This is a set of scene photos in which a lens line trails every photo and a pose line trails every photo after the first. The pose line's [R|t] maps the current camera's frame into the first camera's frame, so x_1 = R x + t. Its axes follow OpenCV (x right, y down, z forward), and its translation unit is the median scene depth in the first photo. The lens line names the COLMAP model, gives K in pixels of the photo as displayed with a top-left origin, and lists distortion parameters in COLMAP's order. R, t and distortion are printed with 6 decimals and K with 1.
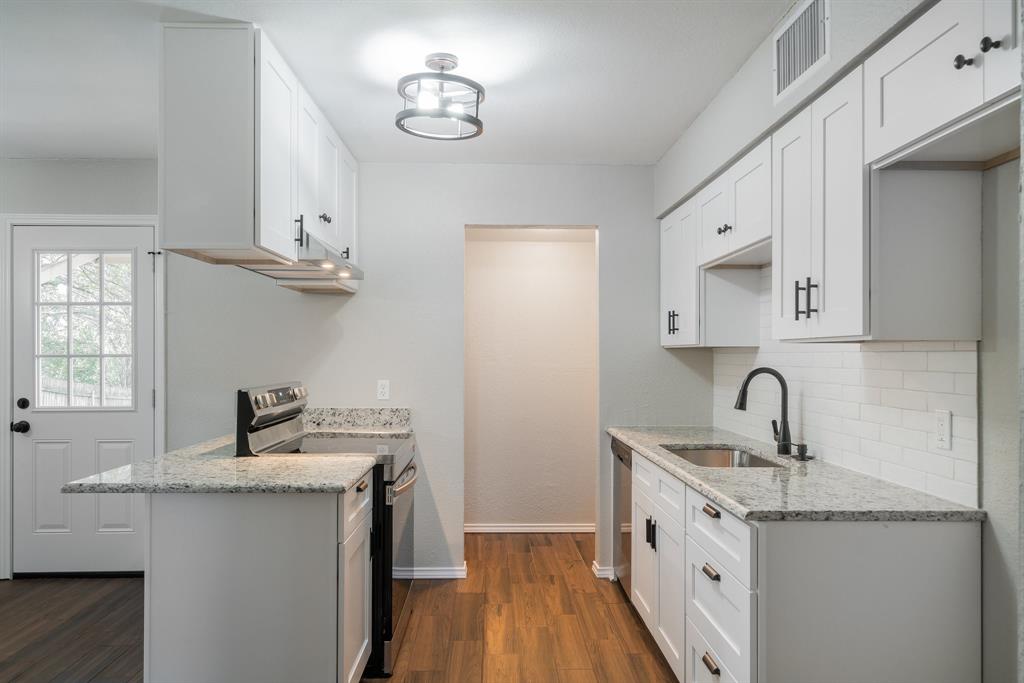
lens RADIAL K [[680.4, 0, 511.9], [0, 680.4, 349.1], [0, 0, 1]] dist [0.003712, 0.000511]
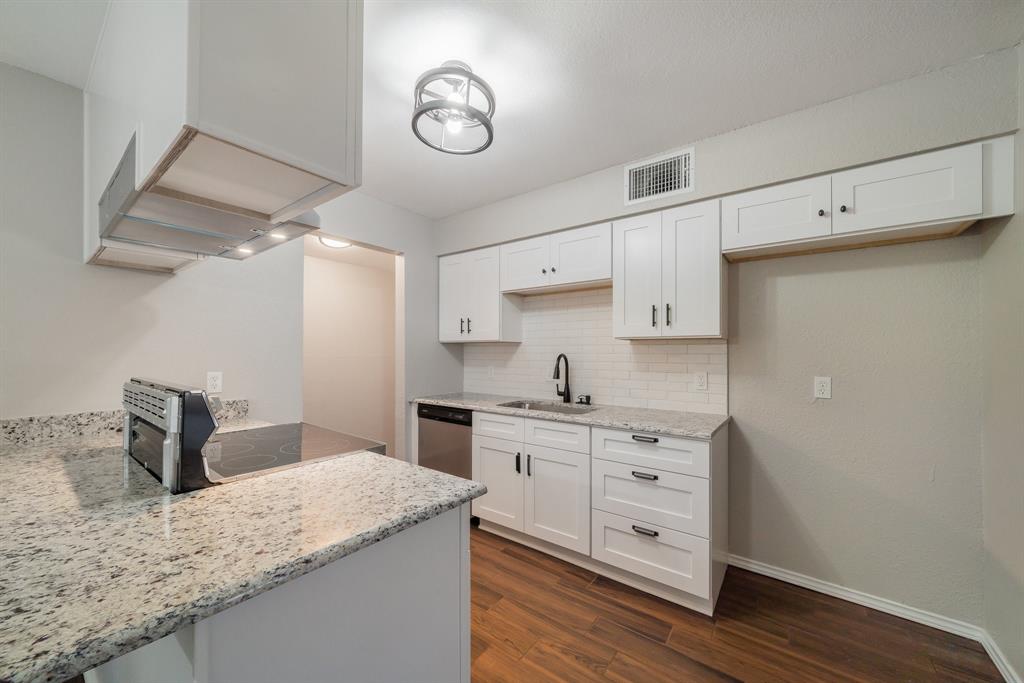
lens RADIAL K [[375.2, 0, 512.4], [0, 375.2, 347.9], [0, 0, 1]] dist [-0.002295, -0.000063]
pose [[0.627199, 0.006117, 0.778835, -0.391177], [-0.006832, 0.999974, -0.002351, 0.012901], [-0.778829, -0.003847, 0.627225, 0.422673]]
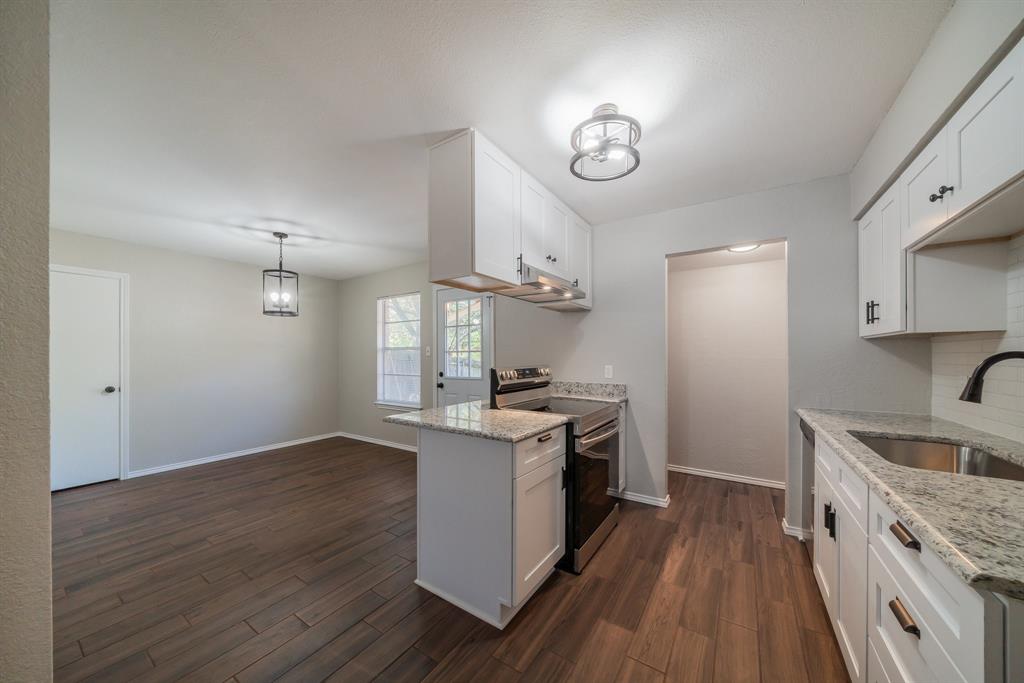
lens RADIAL K [[350.2, 0, 512.3], [0, 350.2, 355.4], [0, 0, 1]] dist [-0.005945, 0.000241]
pose [[0.820654, -0.004617, -0.571406, 0.097577], [0.008131, 0.999960, 0.003597, 0.021686], [0.571367, -0.007598, 0.820659, 0.272952]]
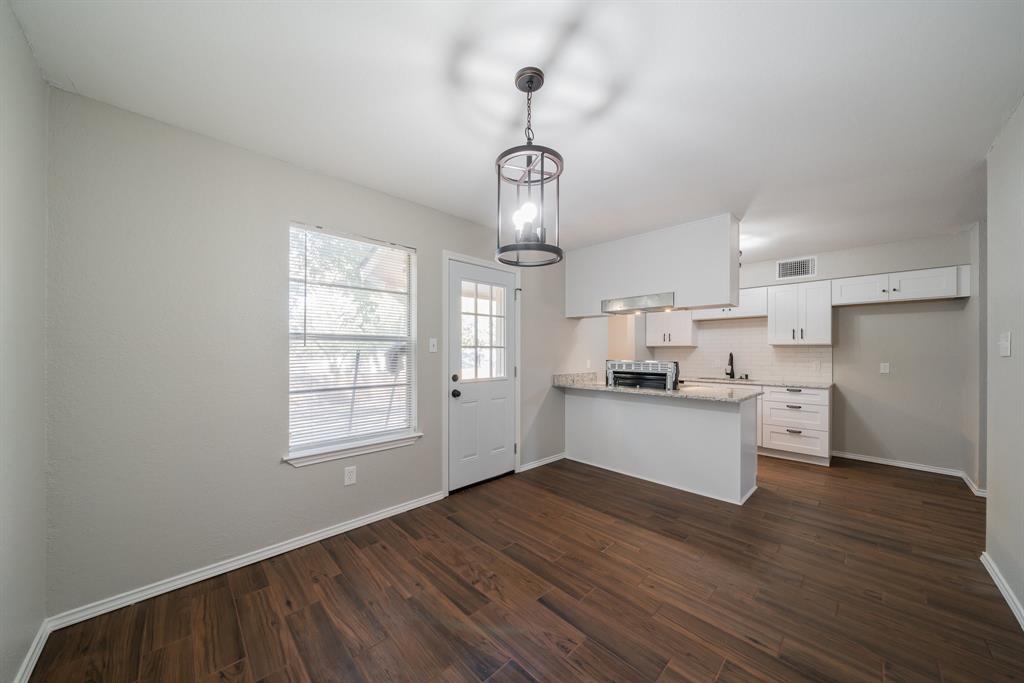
lens RADIAL K [[345.4, 0, 511.9], [0, 345.4, 351.2], [0, 0, 1]] dist [-0.006543, -0.000045]
pose [[0.739447, 0.003794, 0.673204, -1.319260], [-0.006836, 0.999975, 0.001873, 0.020533], [-0.673180, -0.005987, 0.739455, 0.404983]]
